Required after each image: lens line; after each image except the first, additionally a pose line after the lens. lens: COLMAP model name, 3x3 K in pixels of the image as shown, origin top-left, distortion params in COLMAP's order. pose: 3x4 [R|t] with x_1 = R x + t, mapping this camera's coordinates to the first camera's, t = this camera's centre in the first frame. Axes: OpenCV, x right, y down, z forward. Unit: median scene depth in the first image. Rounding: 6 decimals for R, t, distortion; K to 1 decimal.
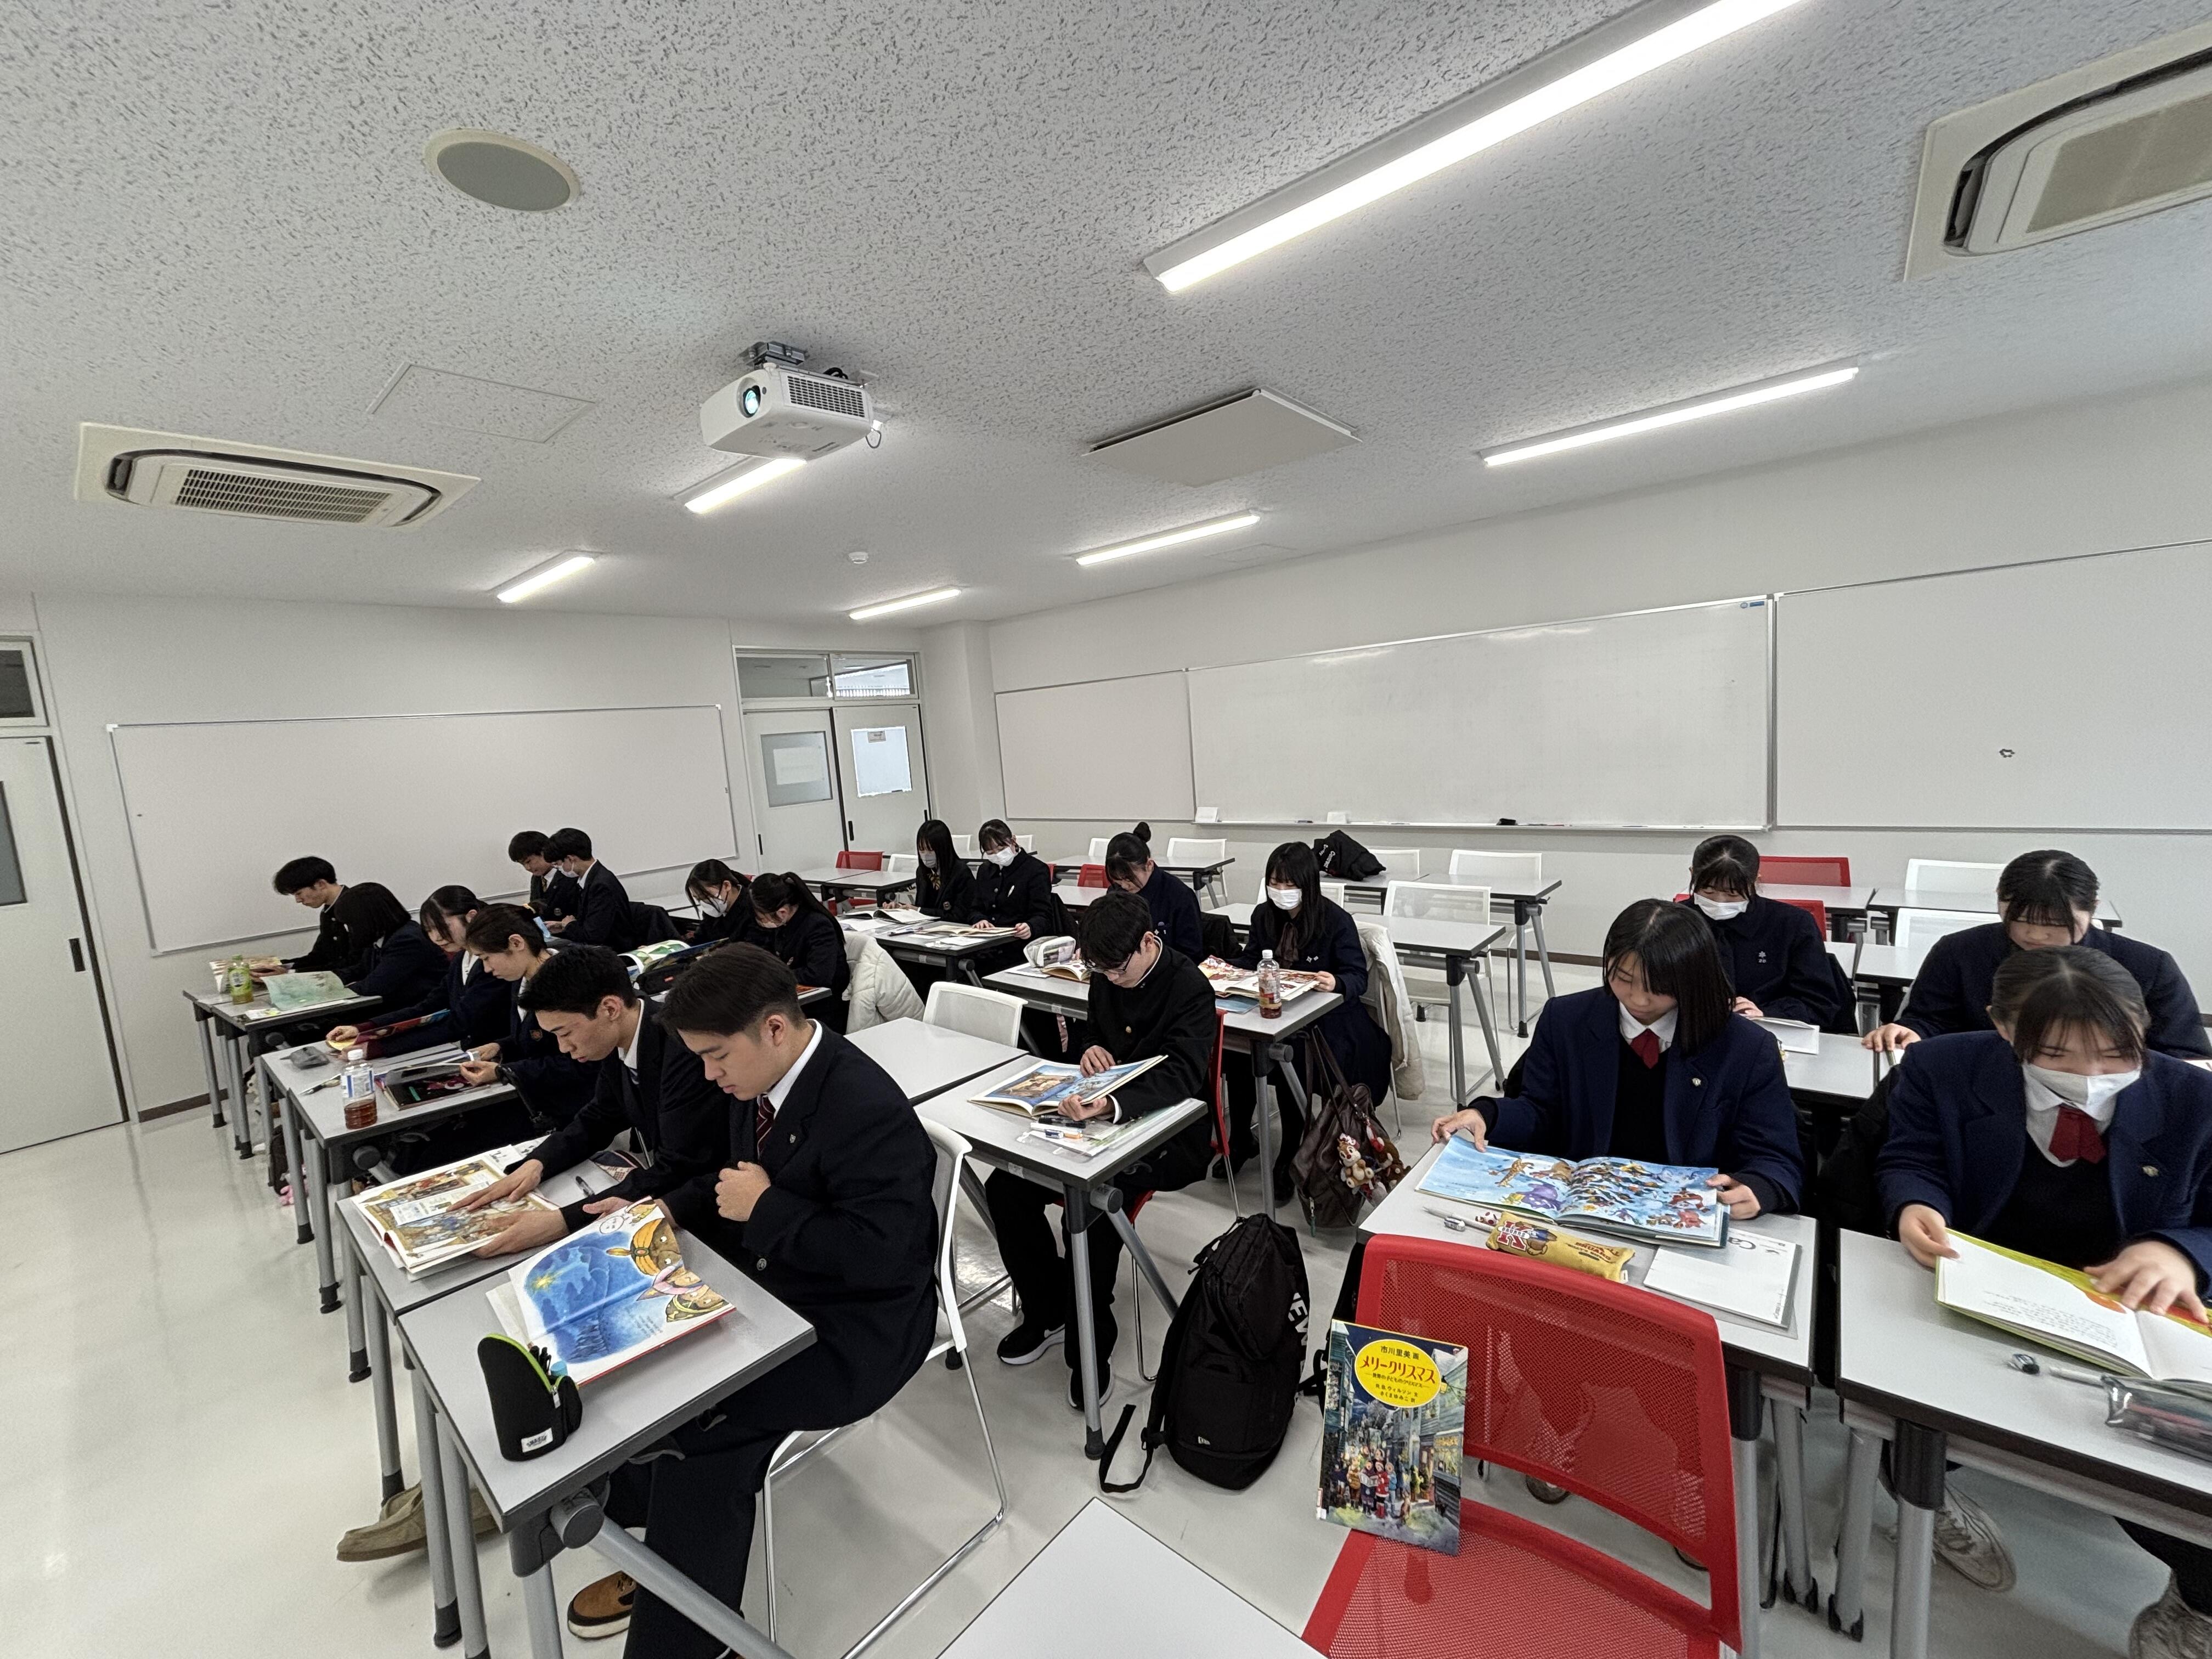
lens RADIAL K [[894.7, 0, 1106.0], [0, 894.7, 829.5], [0, 0, 1]] dist [0.000735, -0.000077]
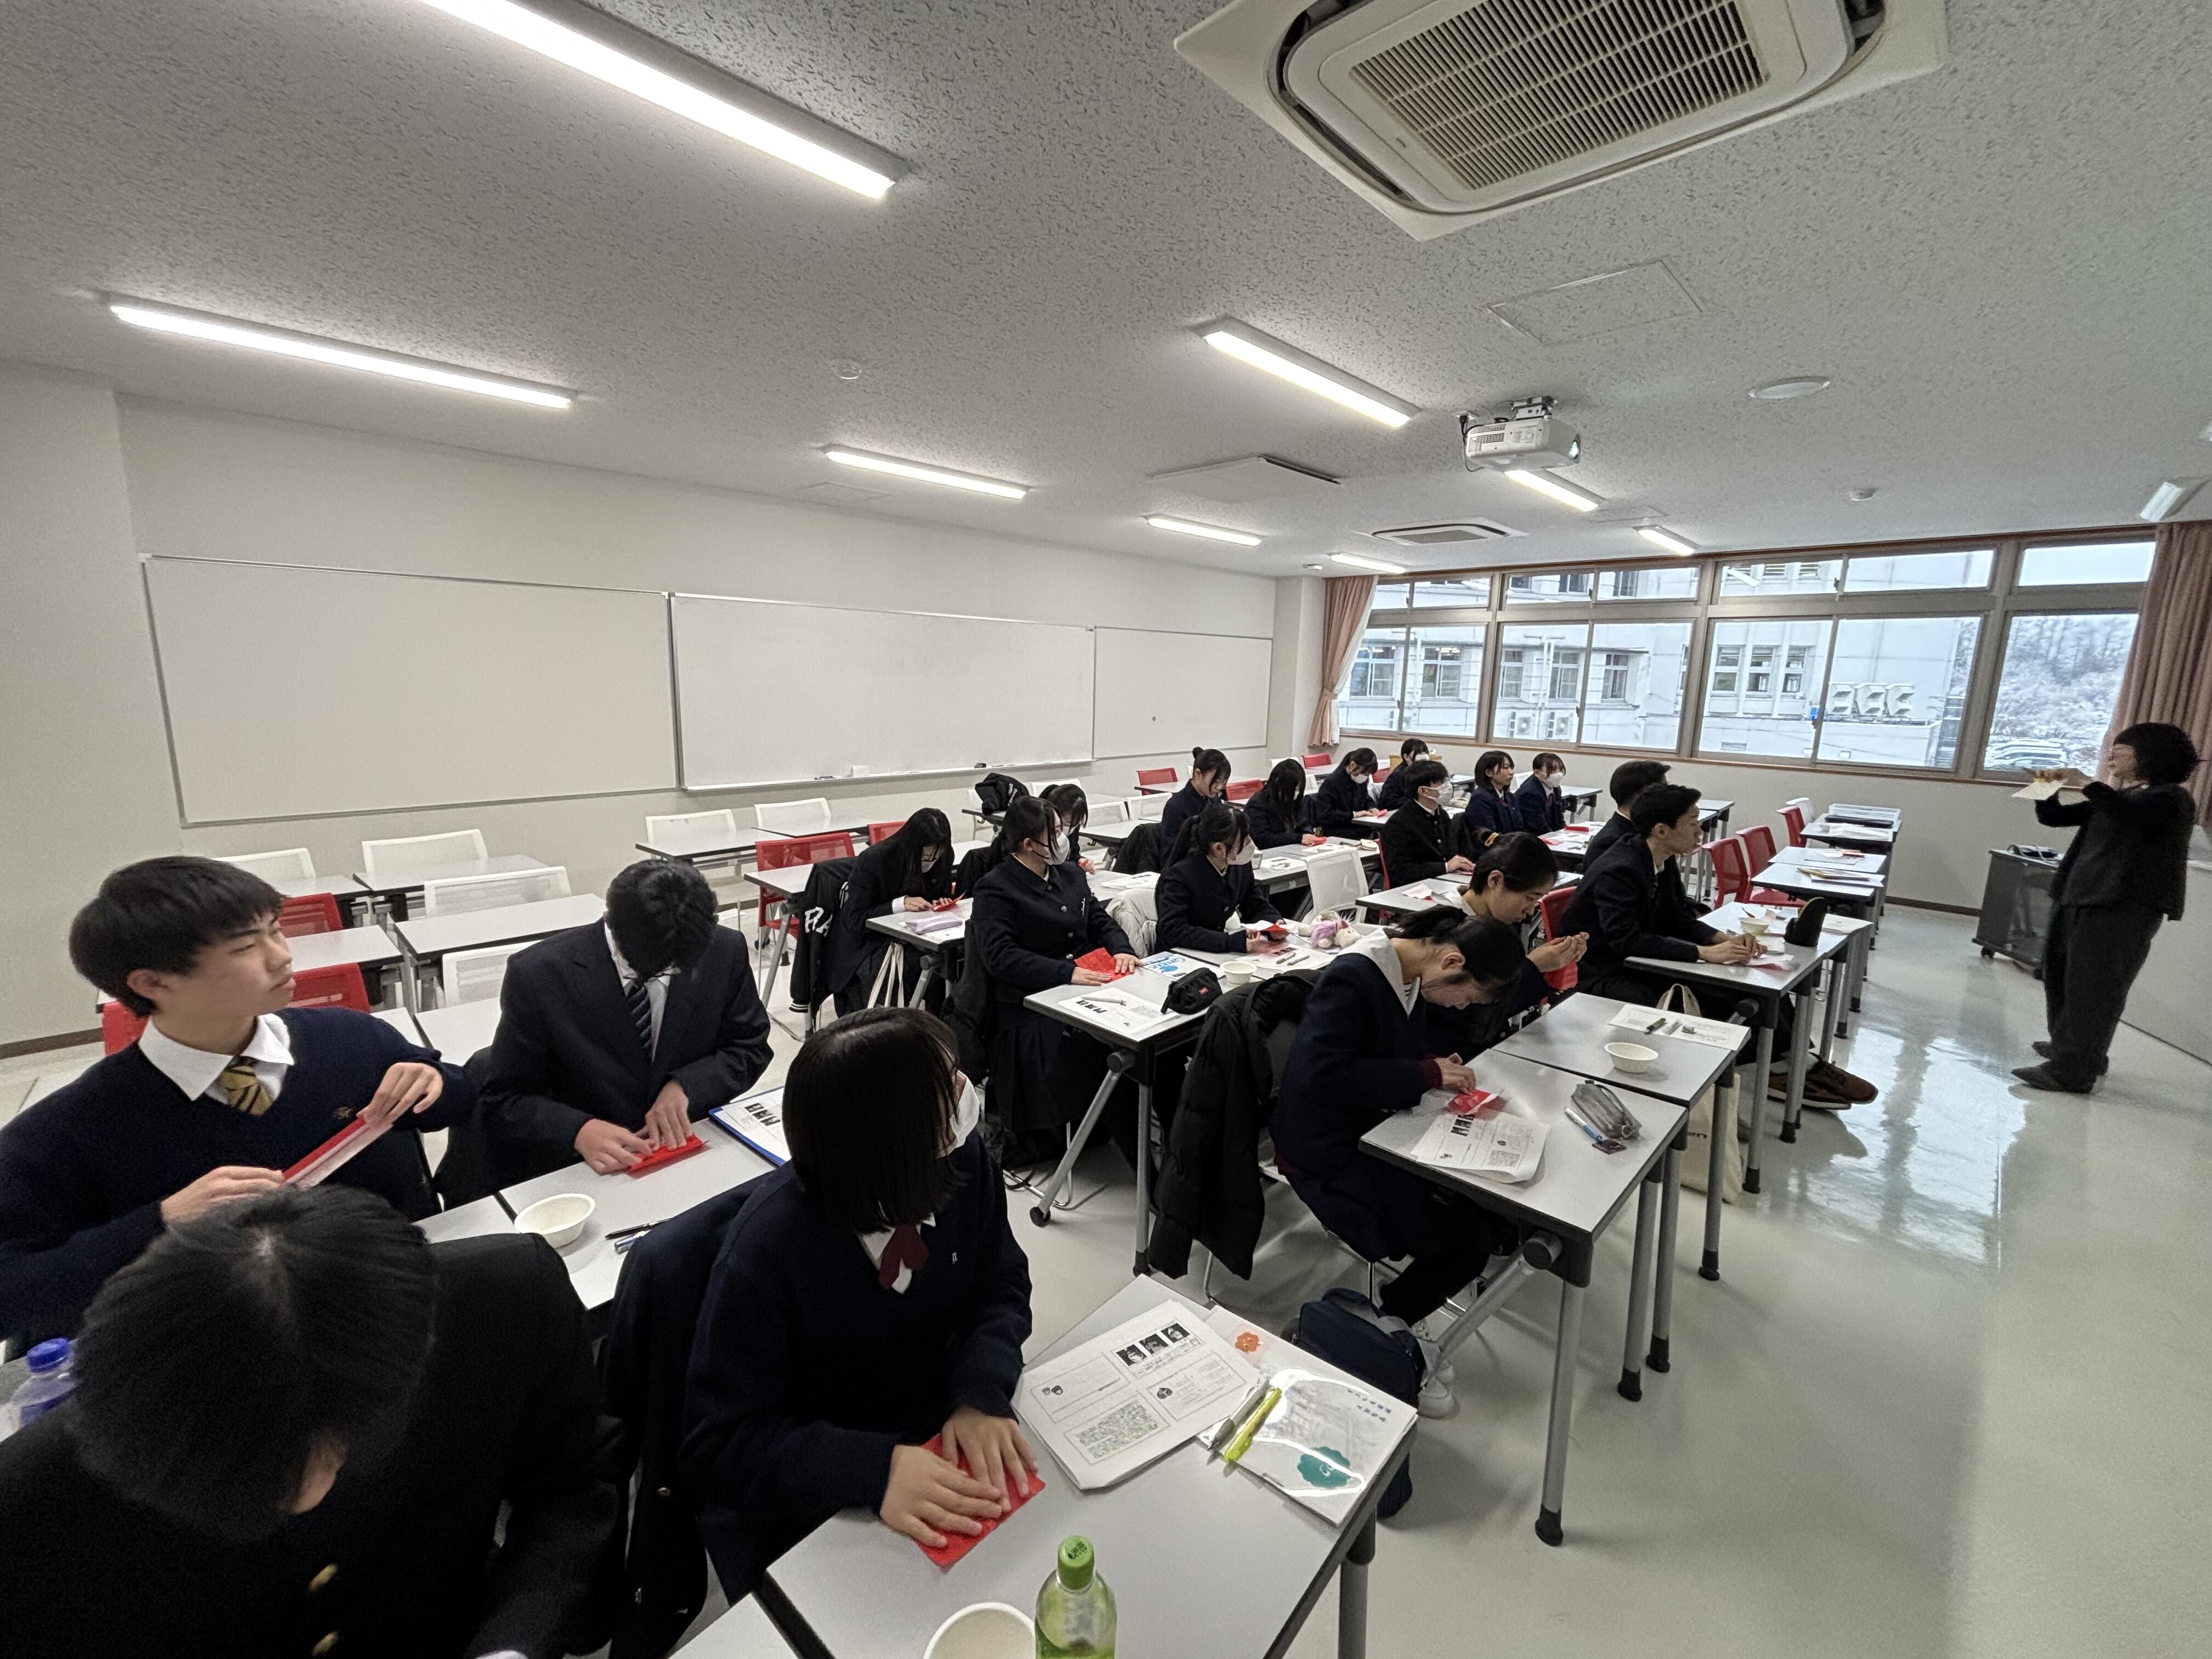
lens RADIAL K [[894.7, 0, 1106.0], [0, 894.7, 829.5], [0, 0, 1]] dist [0.000735, -0.000077]
pose [[0.064466, -0.093386, 0.993541, -0.951555], [0.088529, 0.992221, 0.087518, -0.015815], [-0.993985, 0.082315, 0.072232, 0.815616]]
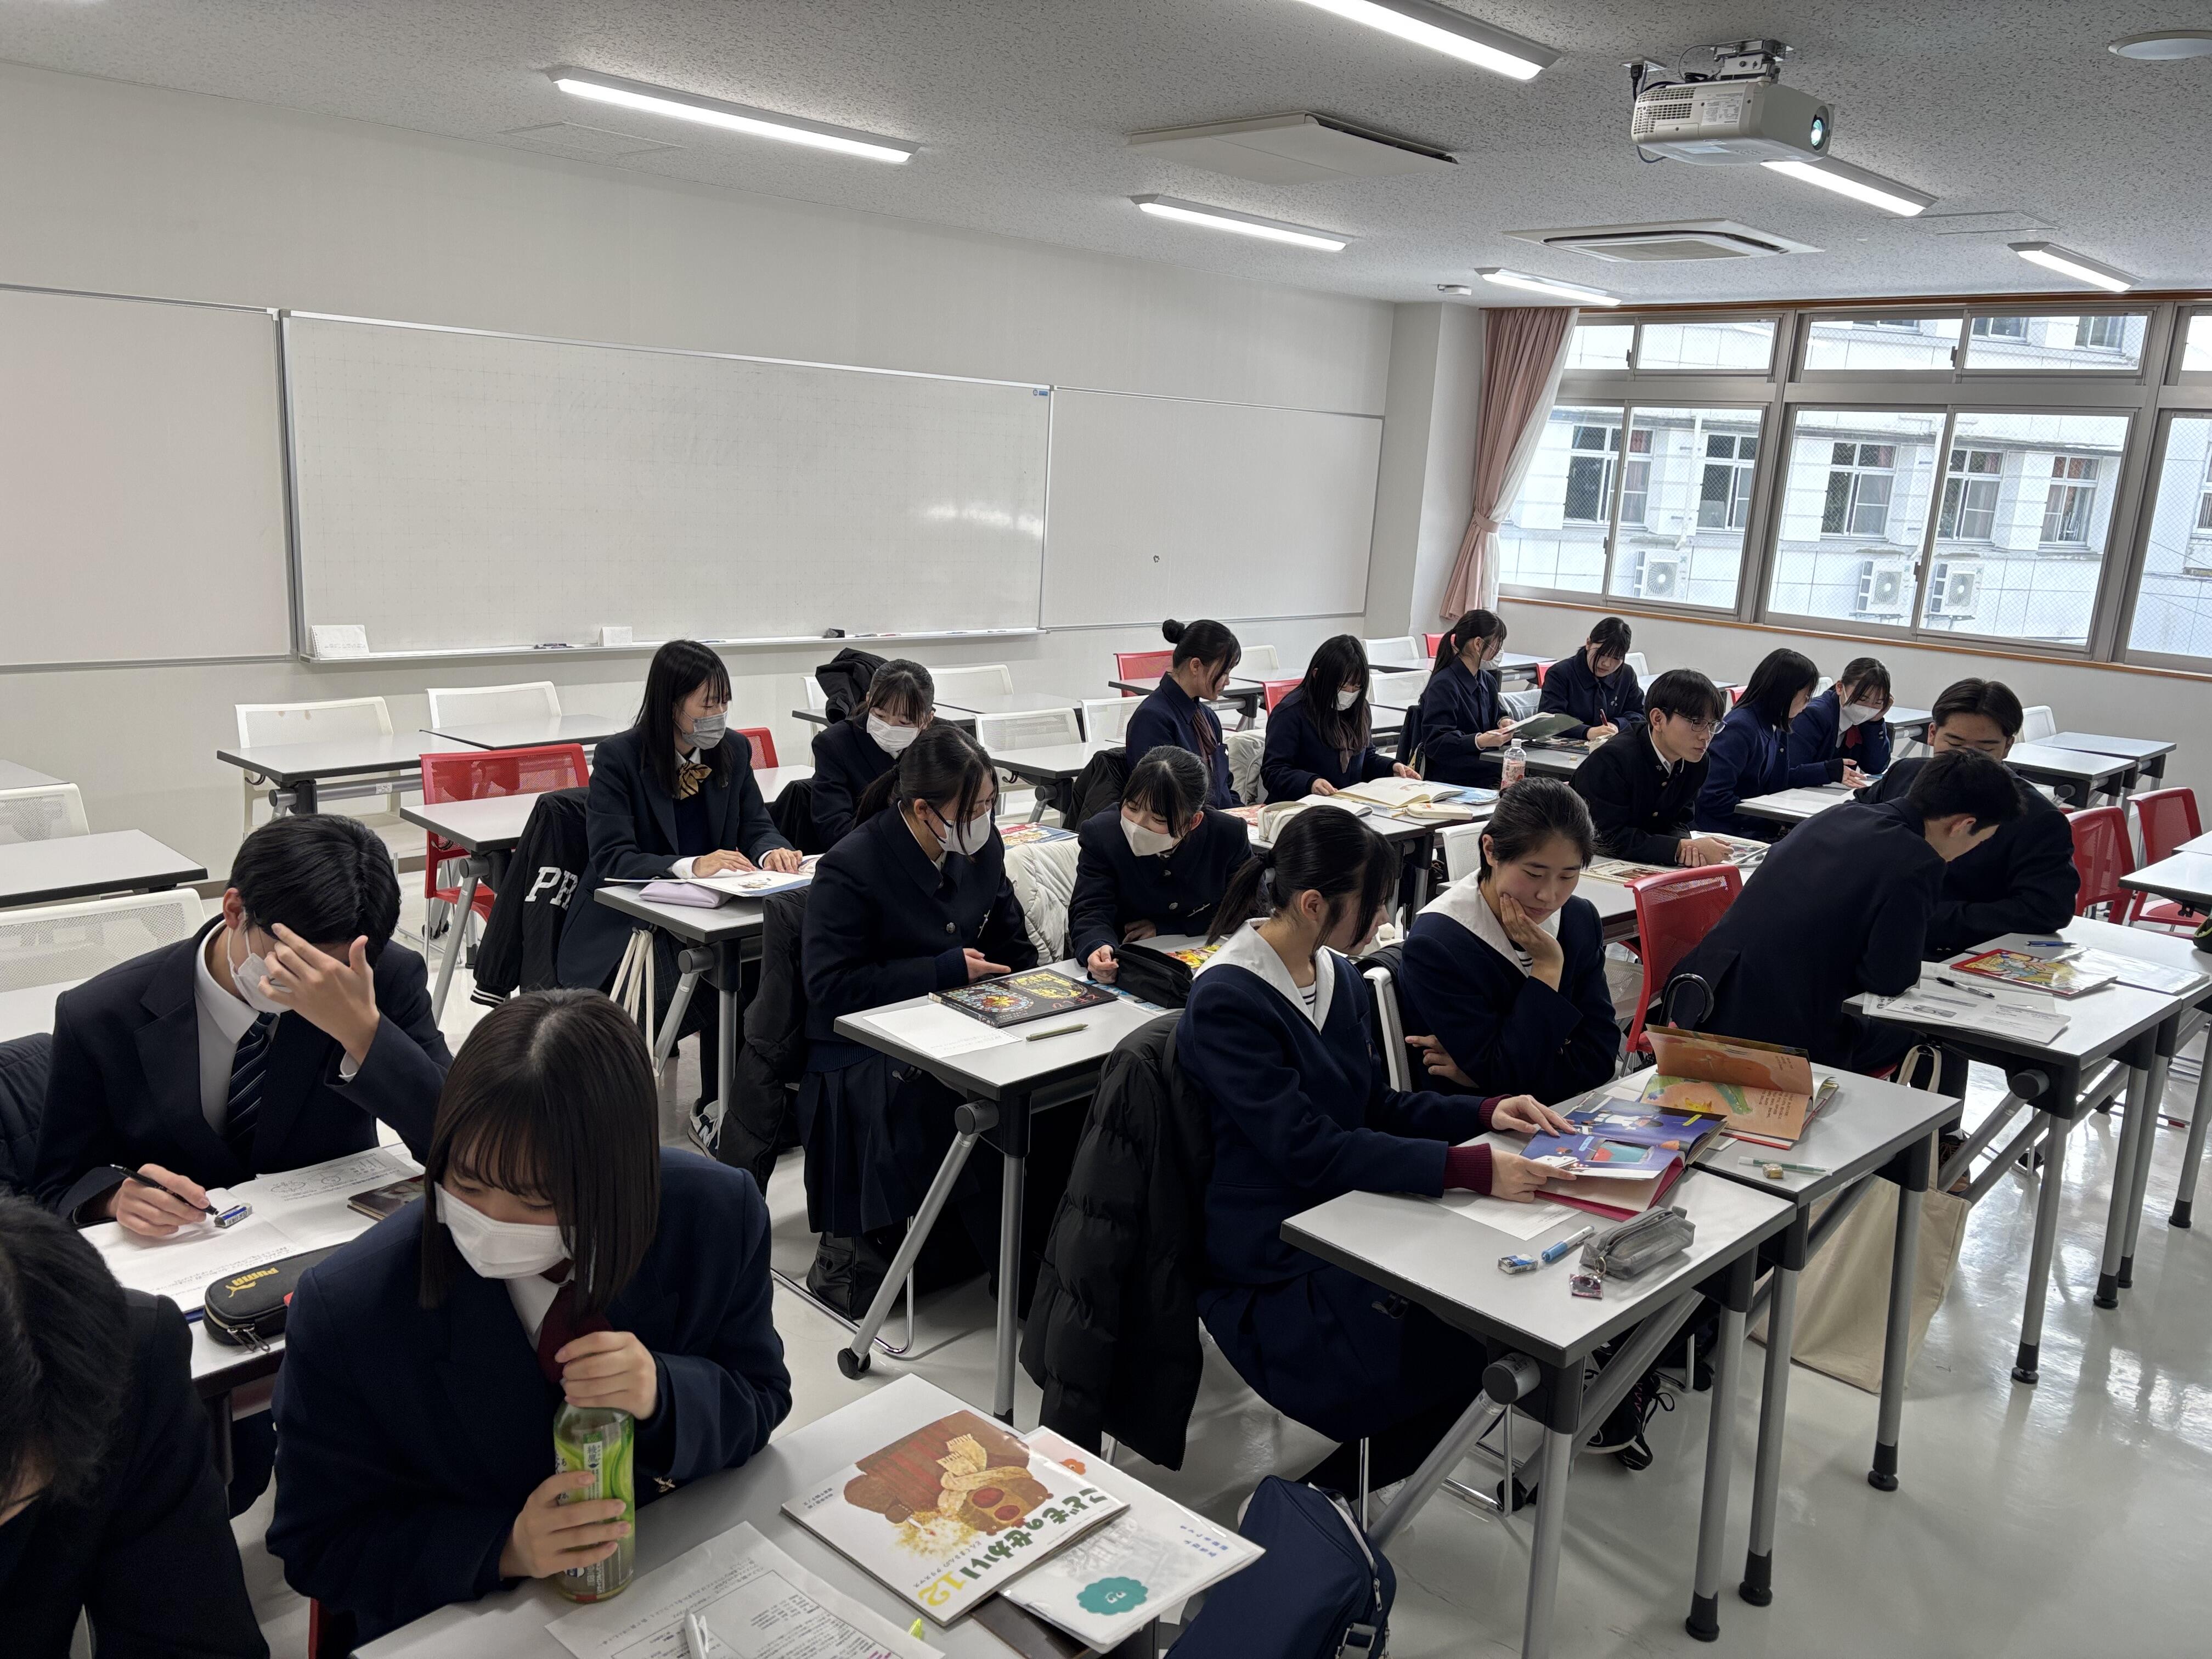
lens RADIAL K [[1672.0, 0, 1091.5], [0, 1672.0, 833.7], [0, 0, 1]] dist [0.015847, 0.000702]
pose [[0.073444, -0.137031, 0.987840, -1.050435], [0.054628, 0.989581, 0.133211, -0.020234], [-0.995802, 0.044181, 0.080164, 0.751608]]
